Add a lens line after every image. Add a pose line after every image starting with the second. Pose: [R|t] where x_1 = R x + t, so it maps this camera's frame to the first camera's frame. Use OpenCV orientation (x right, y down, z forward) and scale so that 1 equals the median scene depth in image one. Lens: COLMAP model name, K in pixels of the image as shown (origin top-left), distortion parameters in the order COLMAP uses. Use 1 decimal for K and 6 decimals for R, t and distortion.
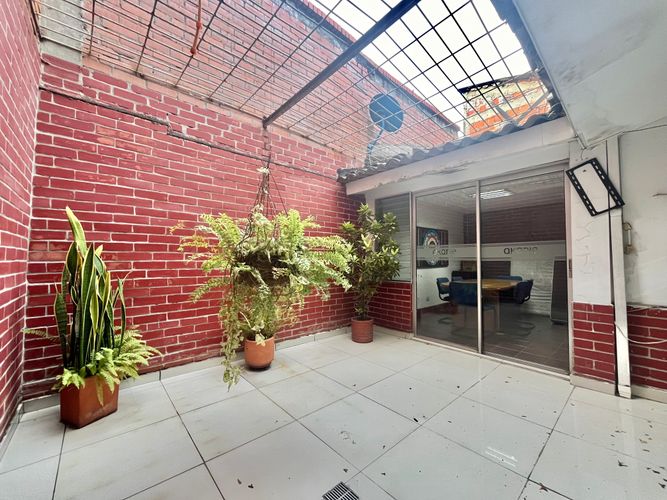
lens RADIAL K [[268.6, 0, 331.0], [0, 268.6, 249.9], [0, 0, 1]] dist [-0.001216, 0.000253]
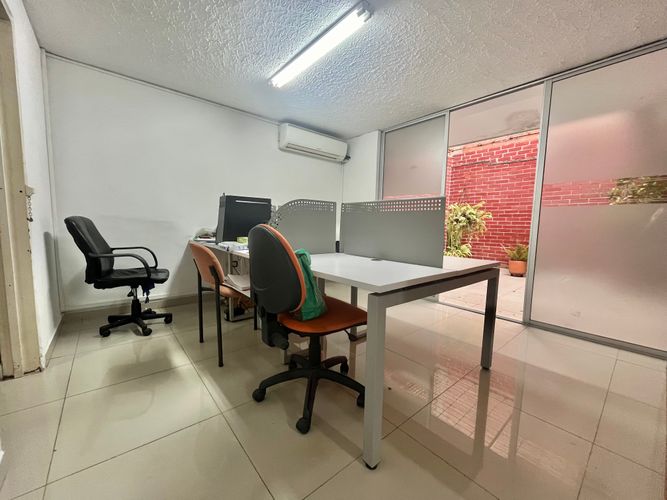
lens RADIAL K [[268.6, 0, 334.4], [0, 268.6, 252.5], [0, 0, 1]] dist [-0.001216, 0.000253]
pose [[-0.009671, 0.096909, -0.995246, 1.550731], [0.019744, 0.995117, 0.096704, 0.052911], [0.999758, -0.018715, -0.011537, -0.273734]]
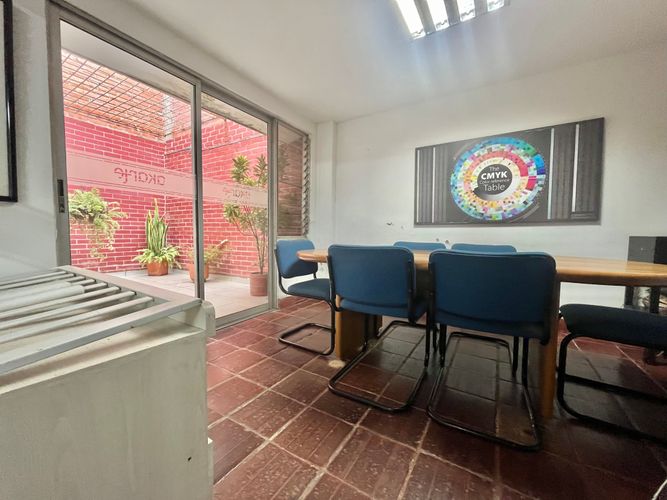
lens RADIAL K [[268.6, 0, 335.1], [0, 268.6, 247.7], [0, 0, 1]] dist [-0.001216, 0.000253]
pose [[0.304014, 0.056503, -0.950991, 1.426461], [0.024246, 0.997457, 0.067015, 0.131895], [0.952359, -0.043431, 0.301871, 1.221534]]
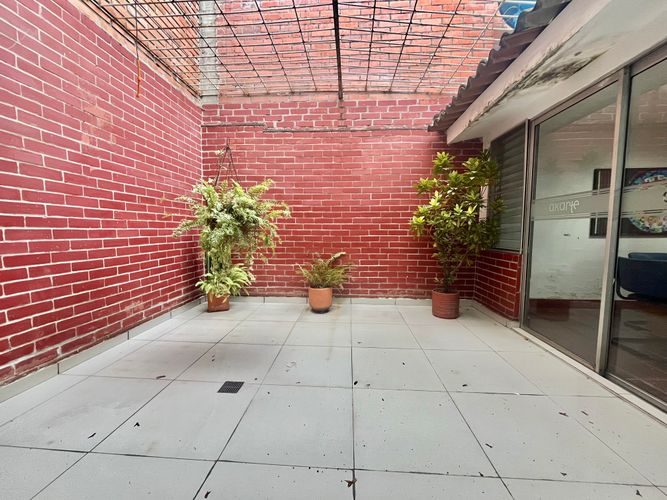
lens RADIAL K [[268.6, 0, 333.5], [0, 268.6, 249.4], [0, 0, 1]] dist [-0.001216, 0.000253]
pose [[0.710401, 0.052486, -0.701837, 0.572949], [0.023374, 0.994906, 0.098062, 0.040128], [0.703409, -0.086068, 0.705555, 0.195067]]
